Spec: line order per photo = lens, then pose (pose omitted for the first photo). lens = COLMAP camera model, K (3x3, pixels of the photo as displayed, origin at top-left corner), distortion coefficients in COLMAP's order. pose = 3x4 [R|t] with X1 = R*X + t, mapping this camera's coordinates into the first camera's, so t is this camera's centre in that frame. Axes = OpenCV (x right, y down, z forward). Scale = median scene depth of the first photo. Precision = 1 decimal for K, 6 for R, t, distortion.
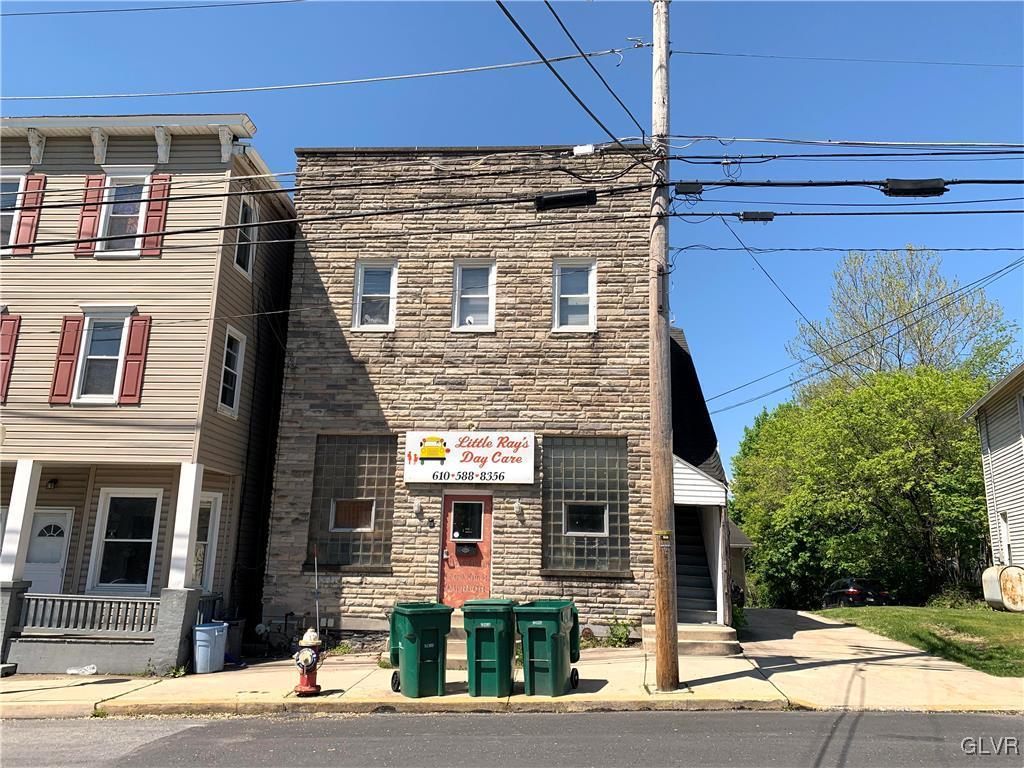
lens RADIAL K [[790.7, 0, 512.0], [0, 790.7, 384.0], [0, 0, 1]] dist [0.079259, -0.090487]
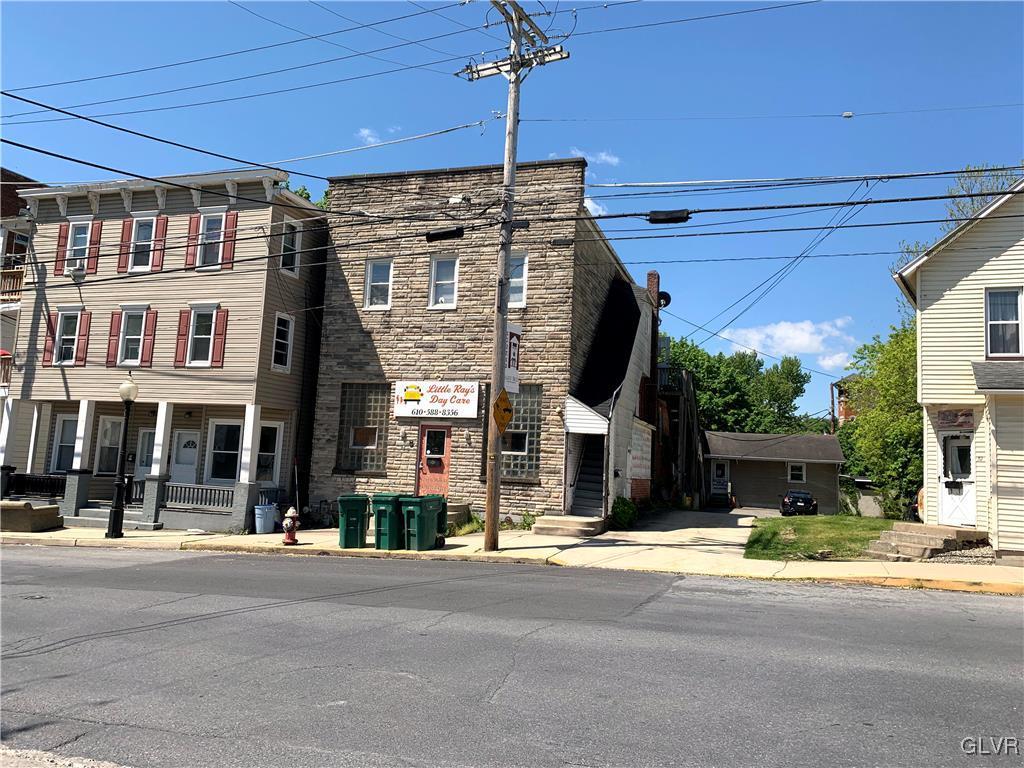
lens RADIAL K [[766.5, 0, 512.0], [0, 766.5, 384.0], [0, 0, 1]] dist [0.123074, -0.275432]
pose [[0.969619, -0.004443, -0.244578, 0.423895], [0.031487, 0.993785, 0.106774, -0.079653], [0.242583, -0.111231, 0.963733, -0.307441]]
